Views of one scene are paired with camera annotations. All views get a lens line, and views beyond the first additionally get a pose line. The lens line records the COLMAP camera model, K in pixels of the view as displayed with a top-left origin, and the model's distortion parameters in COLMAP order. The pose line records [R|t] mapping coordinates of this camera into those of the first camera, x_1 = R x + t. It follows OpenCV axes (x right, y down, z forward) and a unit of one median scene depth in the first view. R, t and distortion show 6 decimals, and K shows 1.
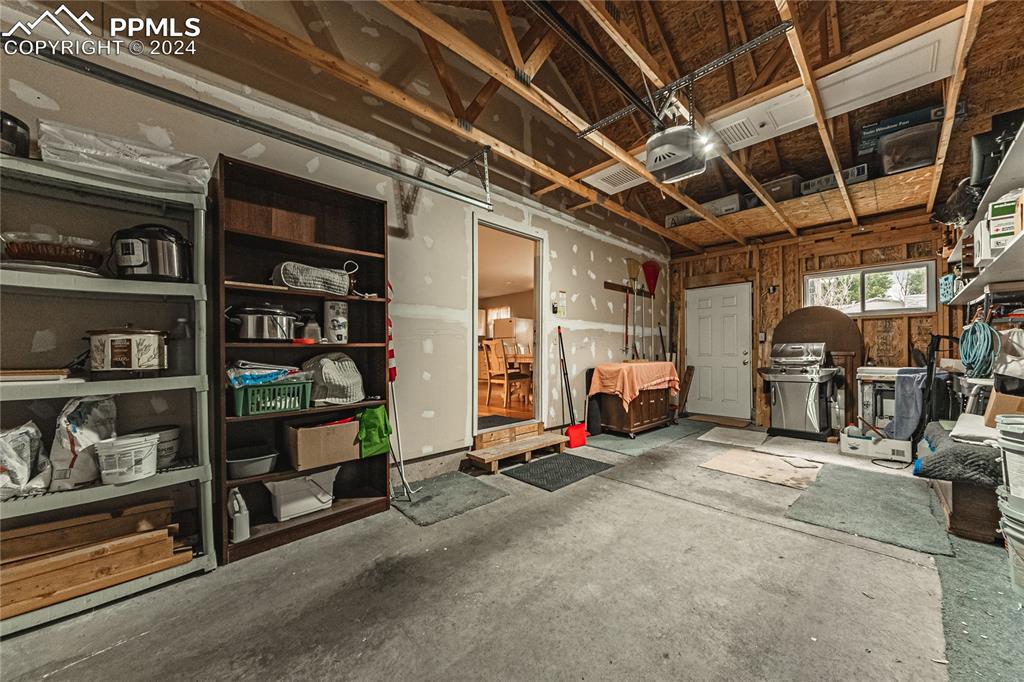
lens RADIAL K [[367.5, 0, 511.1], [0, 367.5, 344.4], [0, 0, 1]] dist [0.006087, -0.000365]
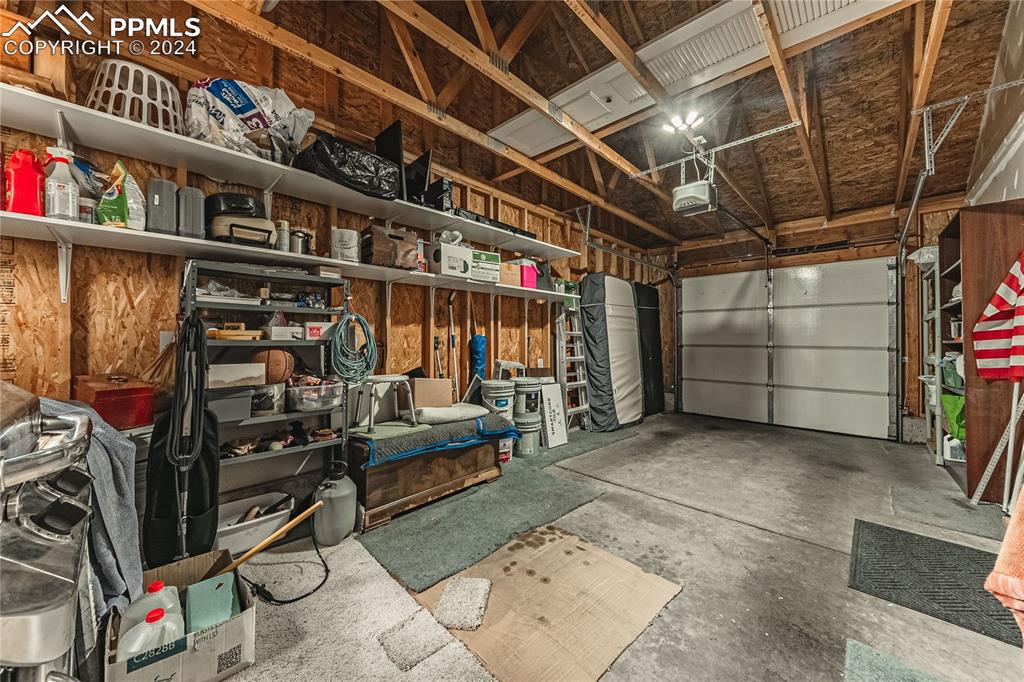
lens RADIAL K [[367.5, 0, 511.1], [0, 367.5, 344.4], [0, 0, 1]] dist [0.006087, -0.000365]
pose [[-0.998920, -0.004555, -0.046248, 0.915790], [-0.004616, 0.999989, 0.001213, 0.010461], [0.046242, 0.001426, -0.998929, 1.783006]]
